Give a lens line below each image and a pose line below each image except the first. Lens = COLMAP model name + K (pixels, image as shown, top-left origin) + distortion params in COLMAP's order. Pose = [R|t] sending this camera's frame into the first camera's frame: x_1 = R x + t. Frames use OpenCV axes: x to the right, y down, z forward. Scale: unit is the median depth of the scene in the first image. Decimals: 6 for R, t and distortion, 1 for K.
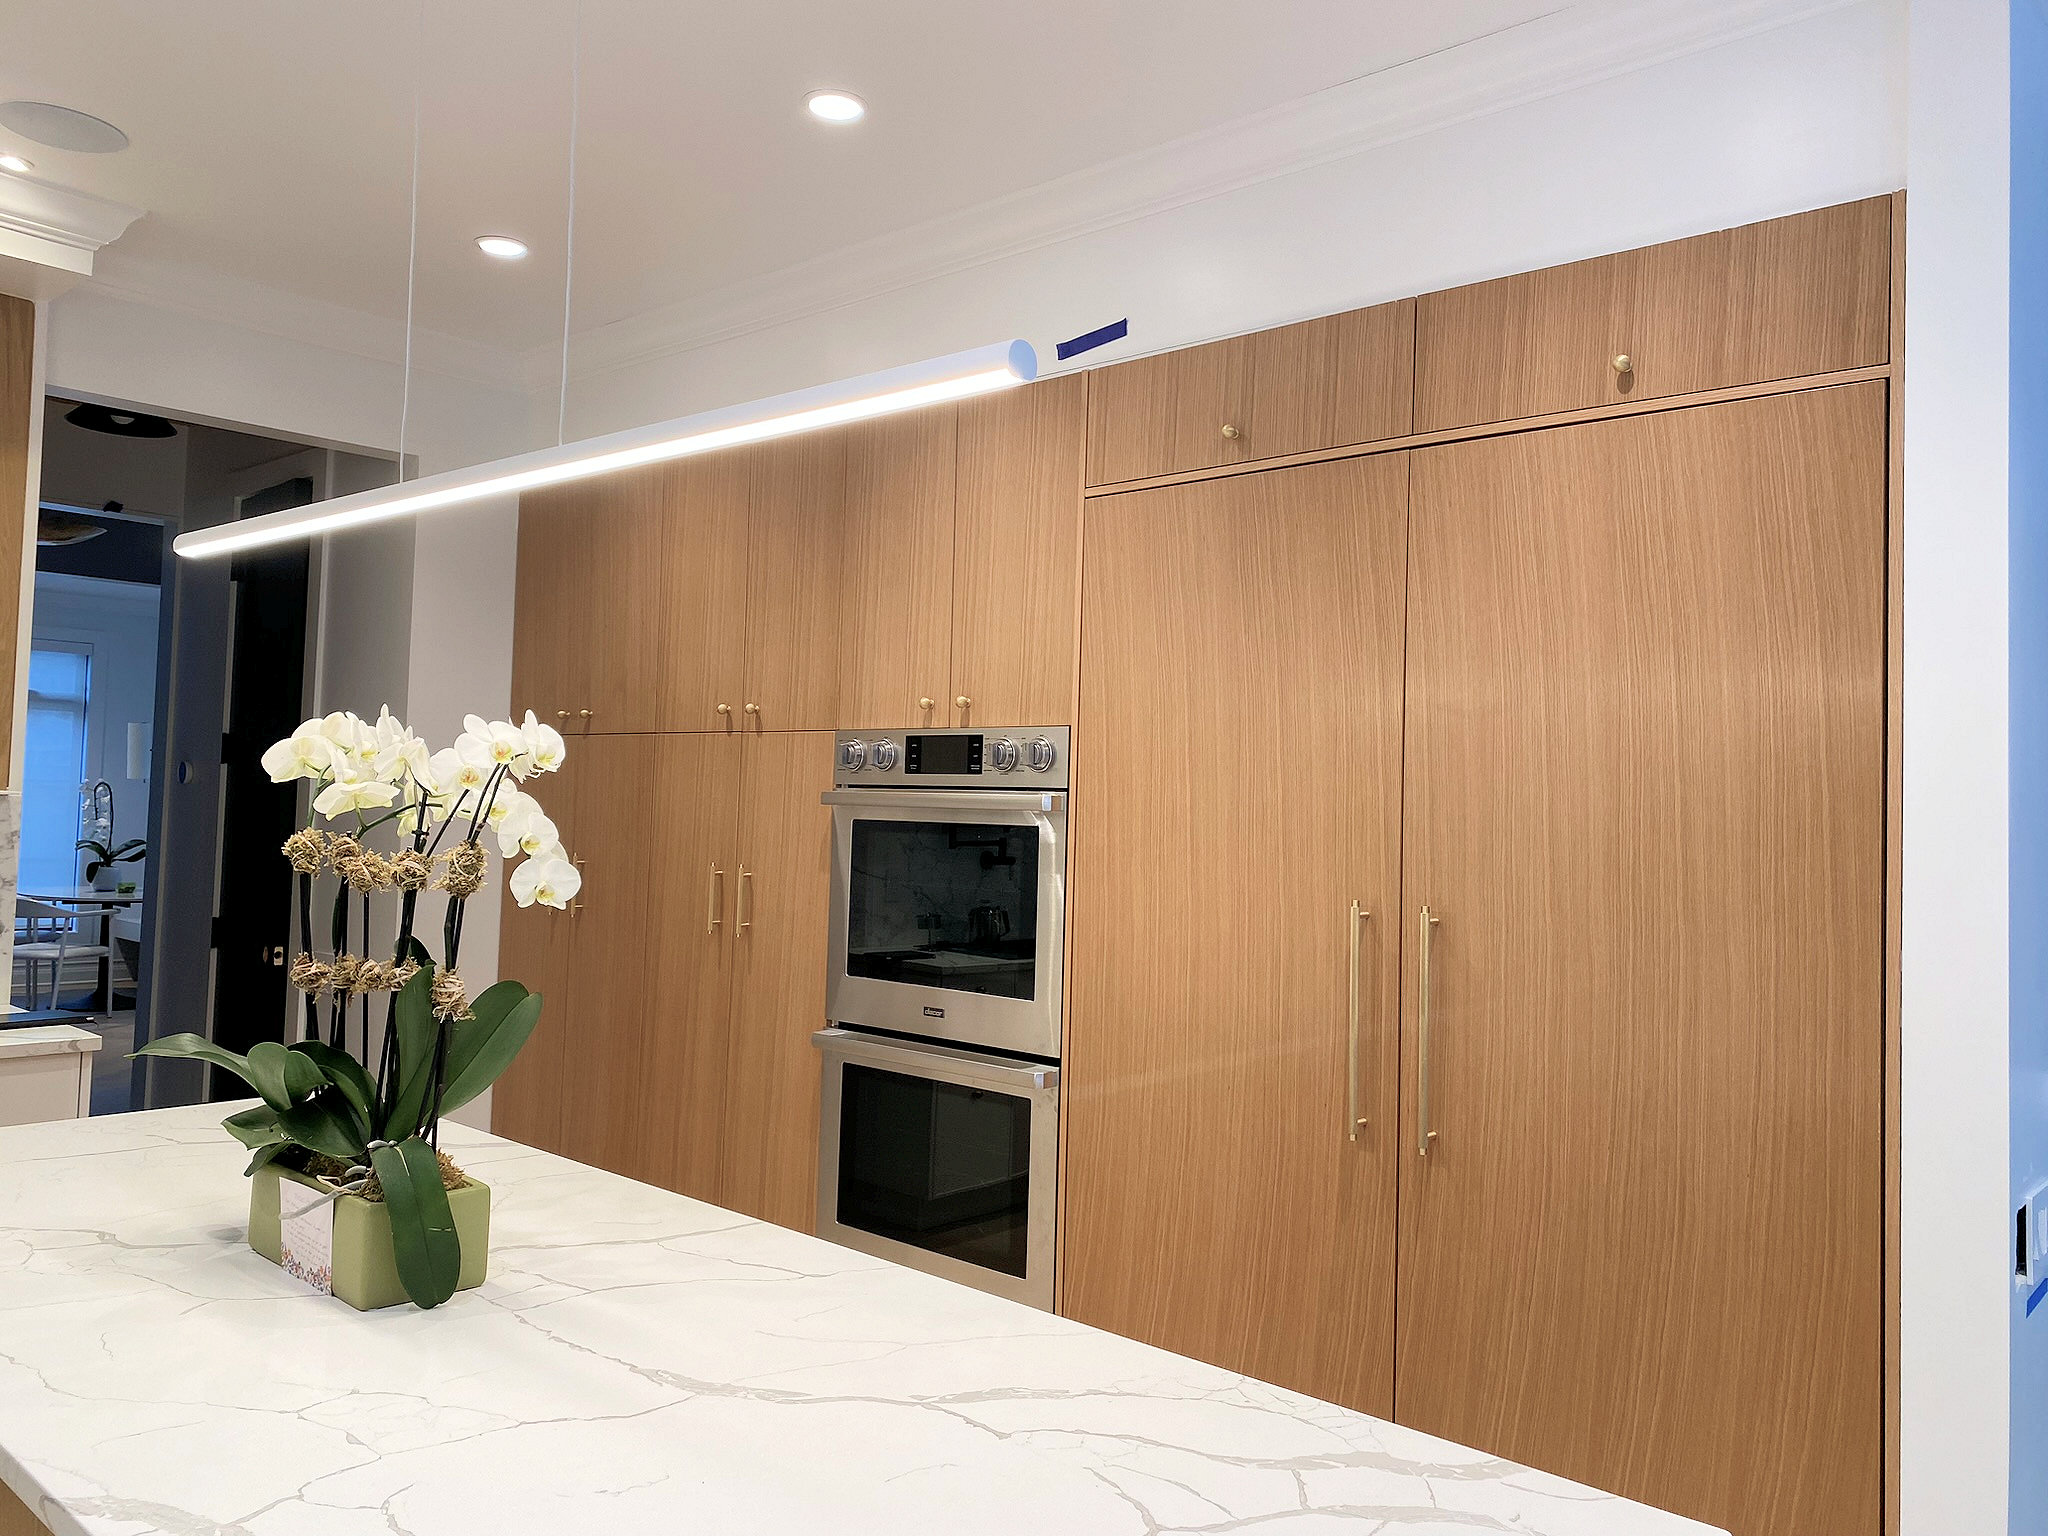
lens RADIAL K [[1565.7, 0, 1024.9], [0, 1565.7, 739.8], [0, 0, 1]] dist [0.033351, -0.003017]
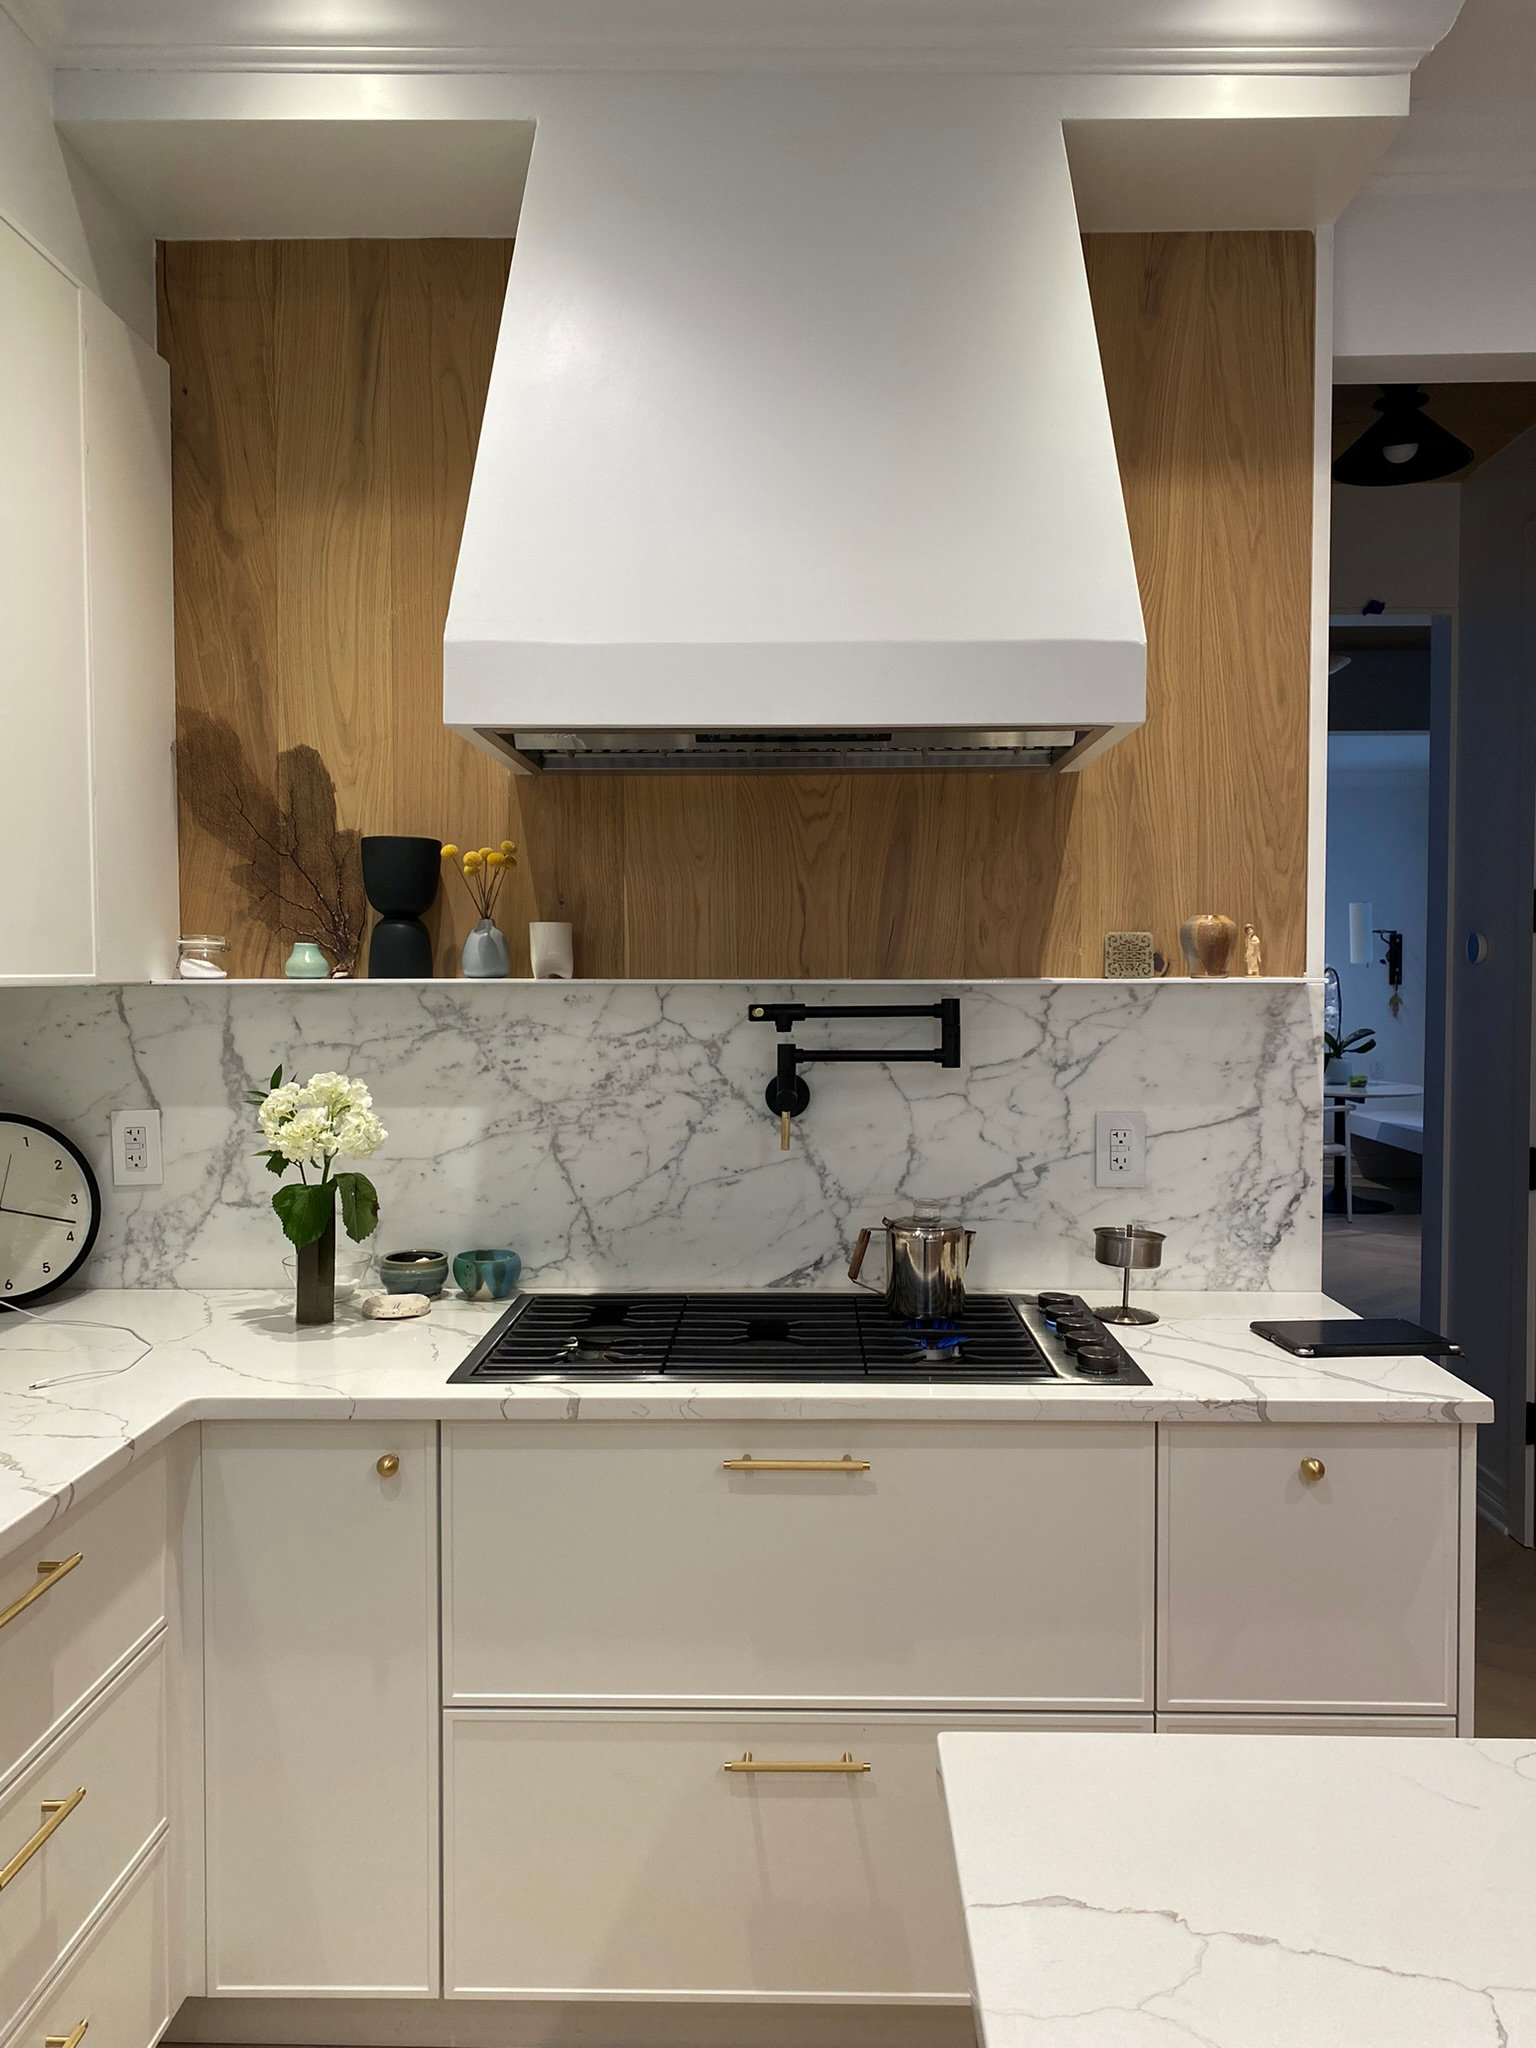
lens RADIAL K [[1536.7, 0, 768.0], [0, 1536.7, 1024.0], [0, 0, 1]] dist [0.131396, -0.209811]
pose [[0.658216, -0.003611, -0.752821, -0.286505], [0.052441, 0.997779, 0.041064, 0.012907], [0.751001, -0.066508, 0.656944, 0.384949]]
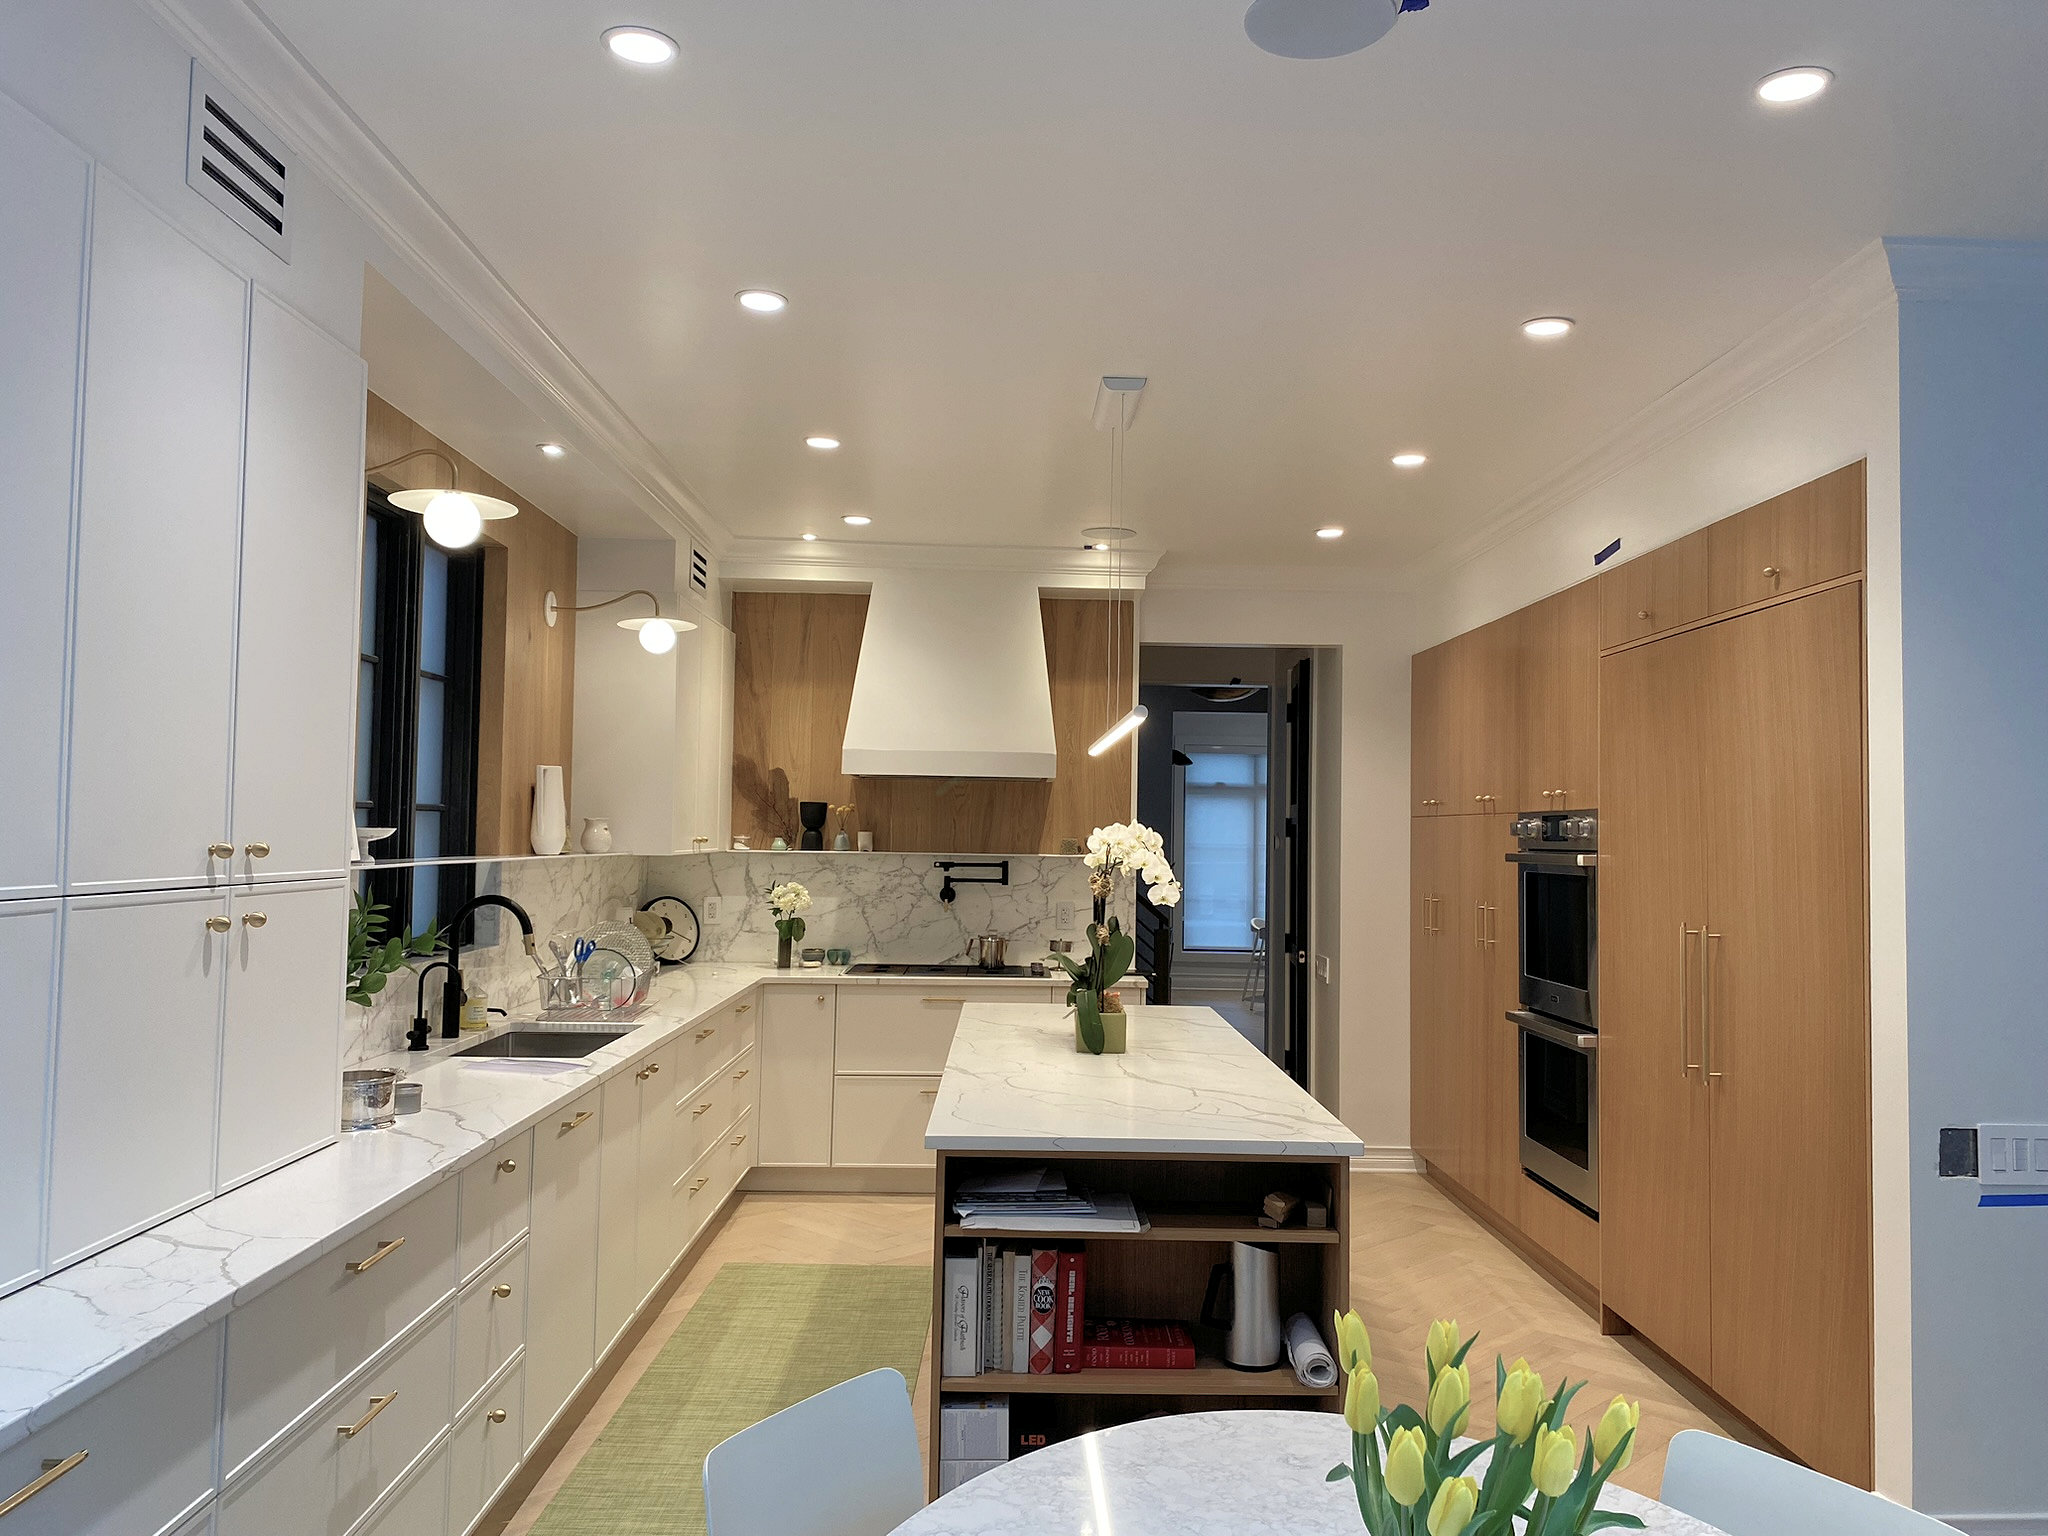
lens RADIAL K [[1536.7, 0, 1024.0], [0, 1536.7, 768.0], [0, 0, 1]] dist [0.131396, -0.209811]
pose [[0.683317, -0.049432, -0.728446, 0.625807], [0.034594, 0.998777, -0.035326, -0.012112], [0.729301, -0.001060, 0.684192, -0.364258]]
